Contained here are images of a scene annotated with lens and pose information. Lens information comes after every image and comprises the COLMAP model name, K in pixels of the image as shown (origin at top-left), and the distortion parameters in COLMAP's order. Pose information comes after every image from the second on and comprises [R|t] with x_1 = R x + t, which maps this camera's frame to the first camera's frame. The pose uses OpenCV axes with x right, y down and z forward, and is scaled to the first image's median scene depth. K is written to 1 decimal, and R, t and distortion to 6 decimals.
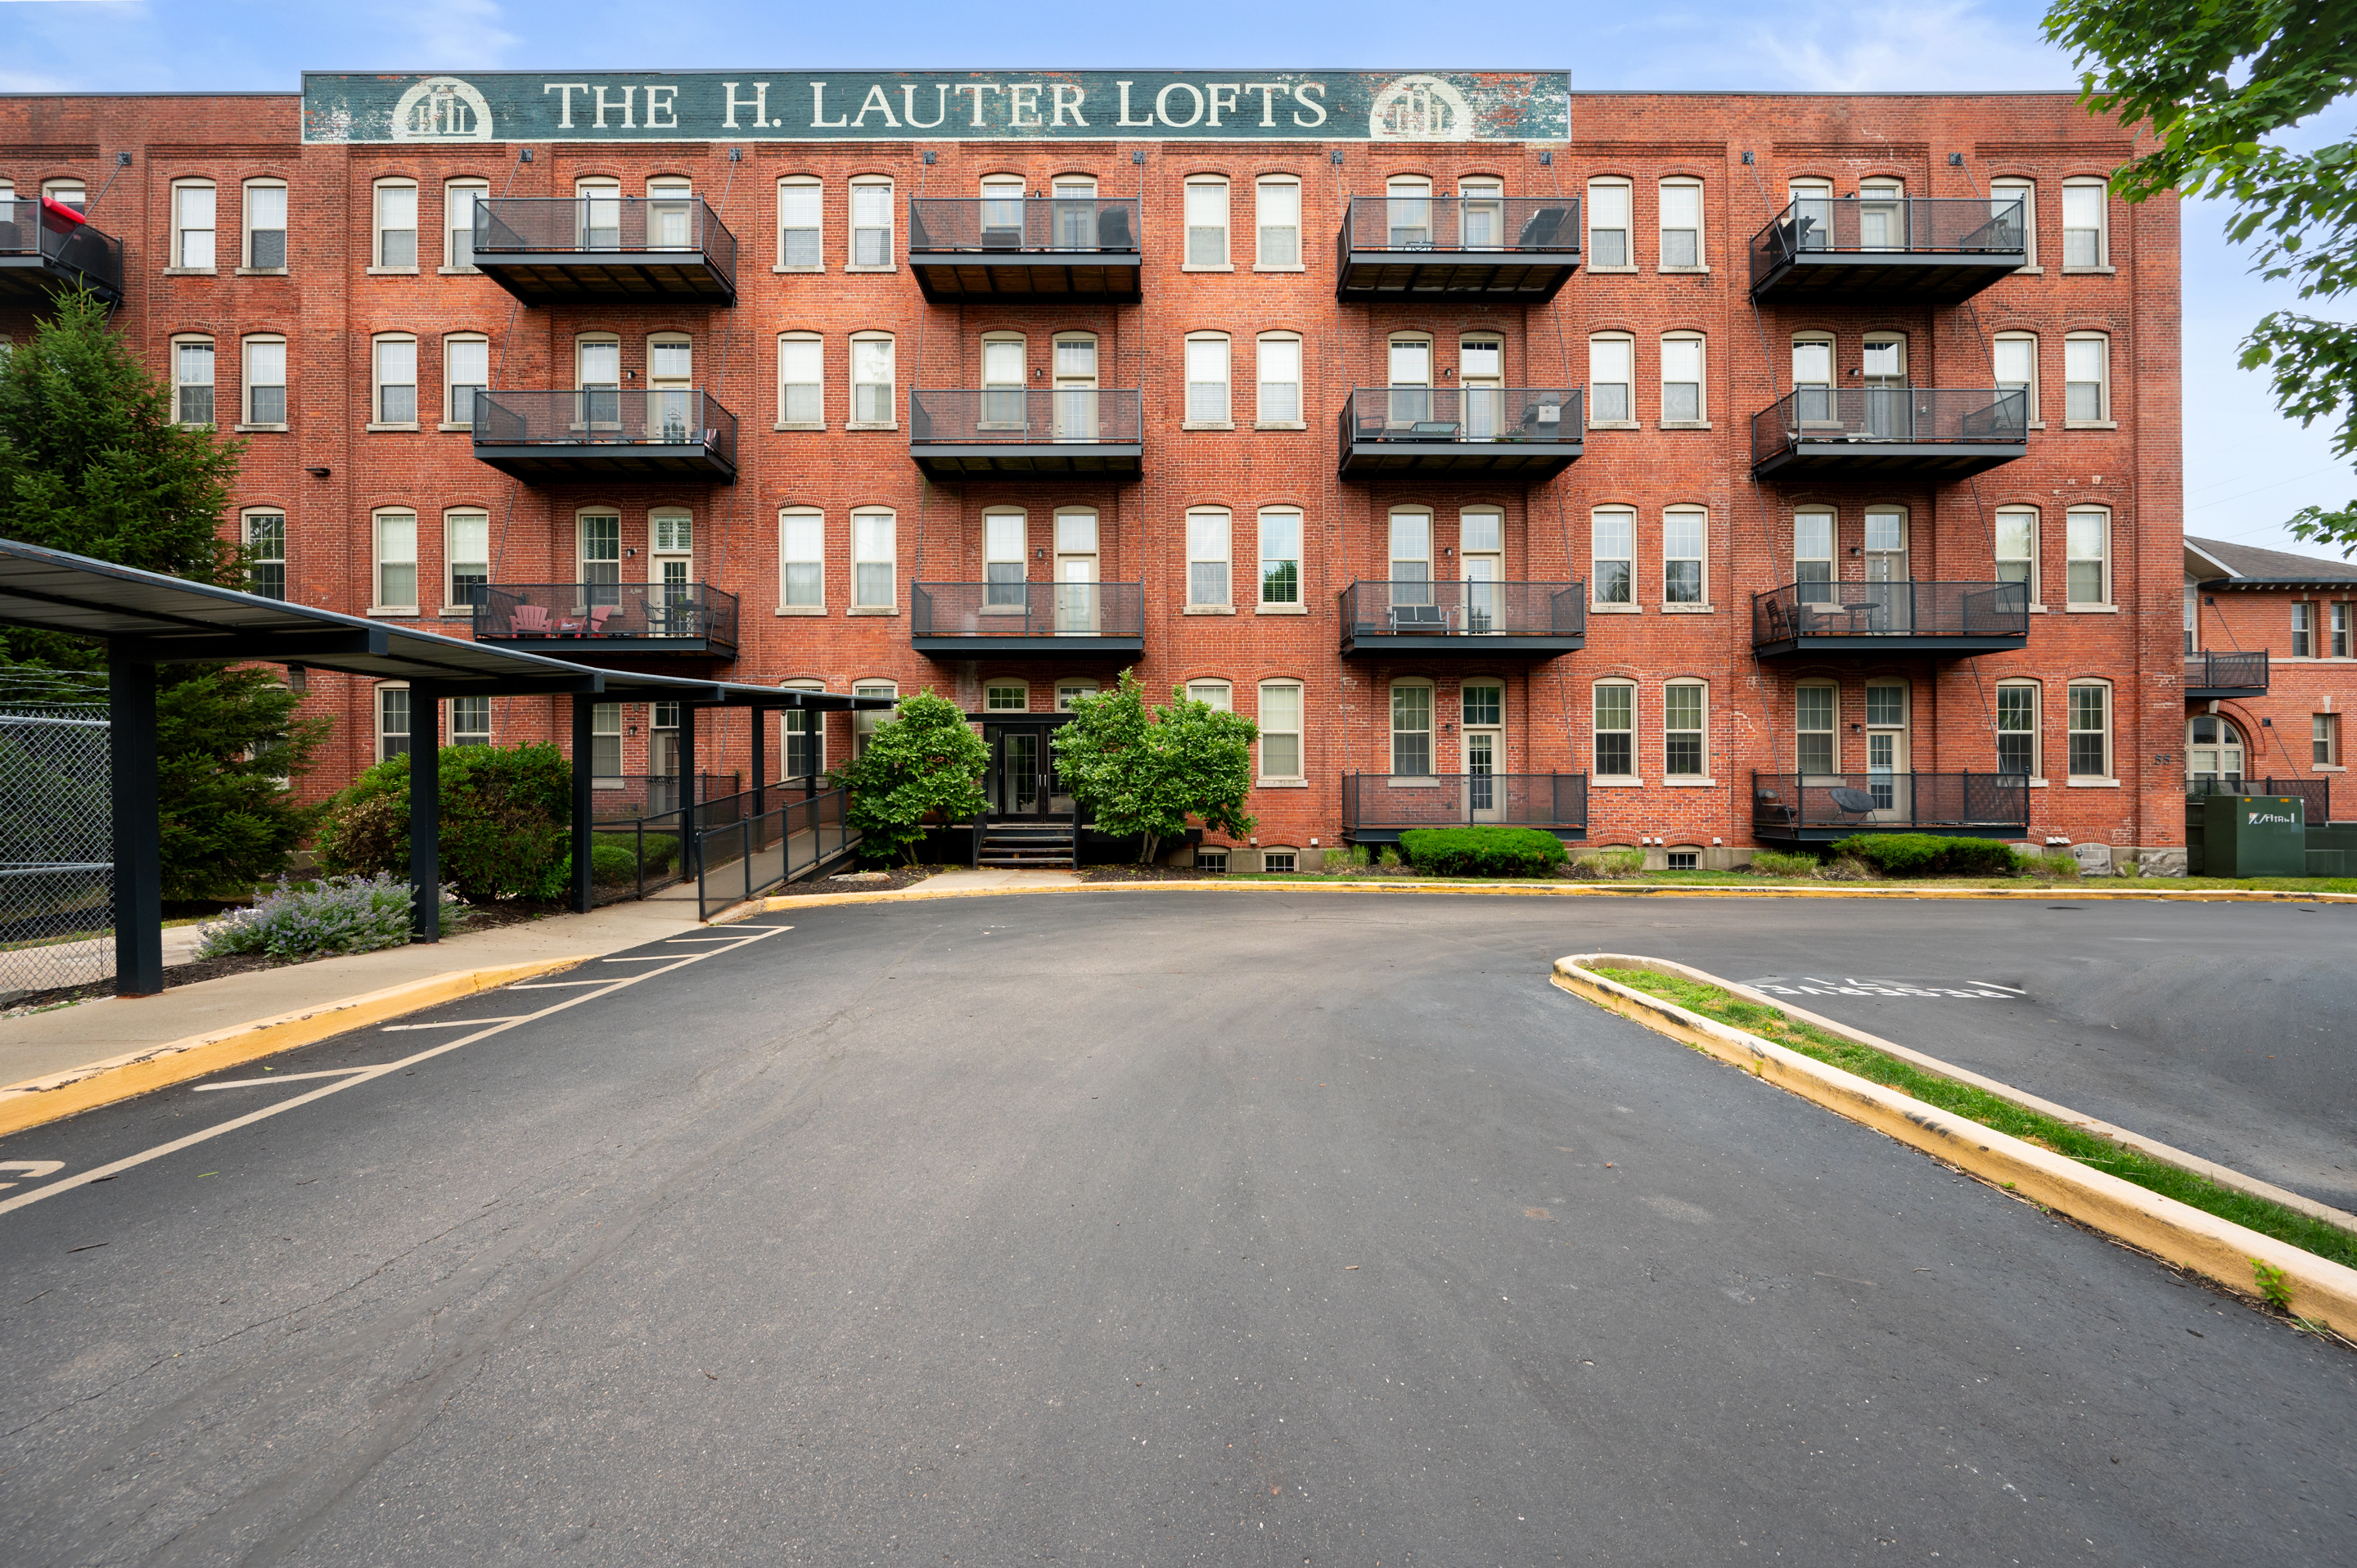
lens RADIAL K [[953.7, 0, 1182.0], [0, 953.7, 791.1], [0, 0, 1]] dist [-0.005901, 0.001394]
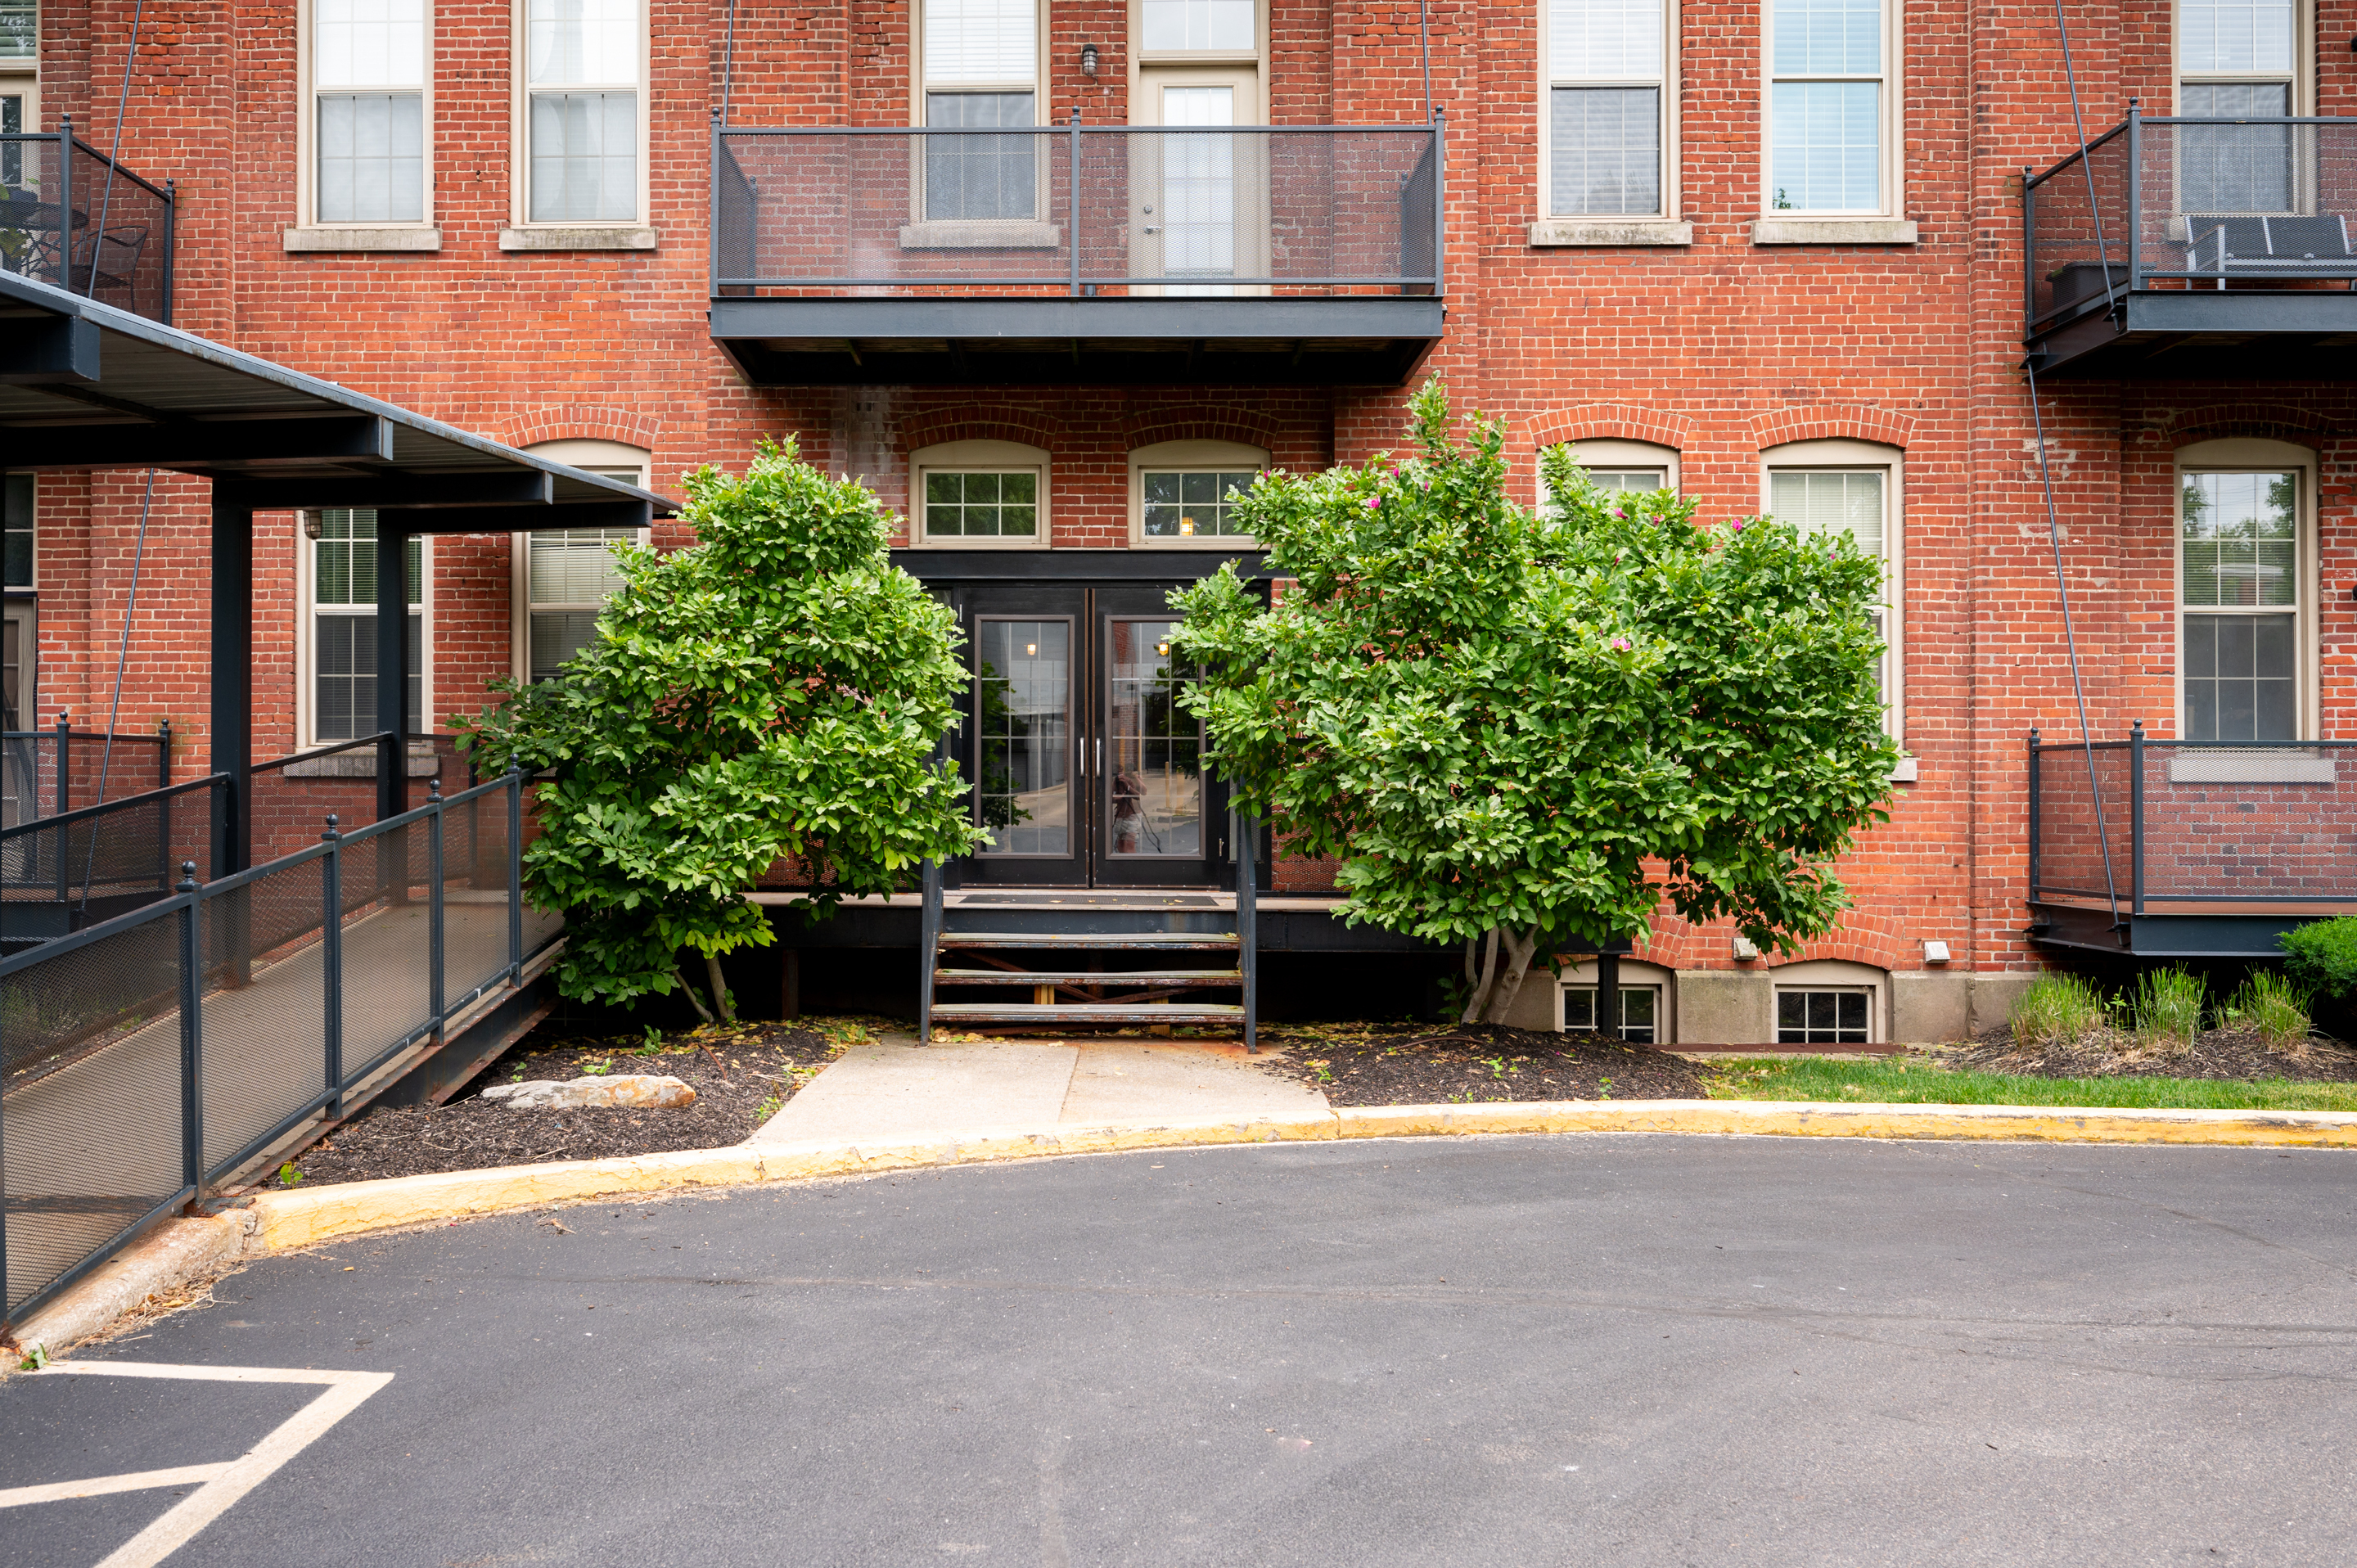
lens RADIAL K [[2341.1, 0, 1176.2], [0, 2341.1, 780.2], [0, 0, 1]] dist [-0.012972, 0.000000]
pose [[0.999483, 0.006259, -0.031535, -0.108185], [-0.006441, 0.999963, -0.005668, 0.001766], [0.031499, 0.005868, 0.999487, 0.239290]]
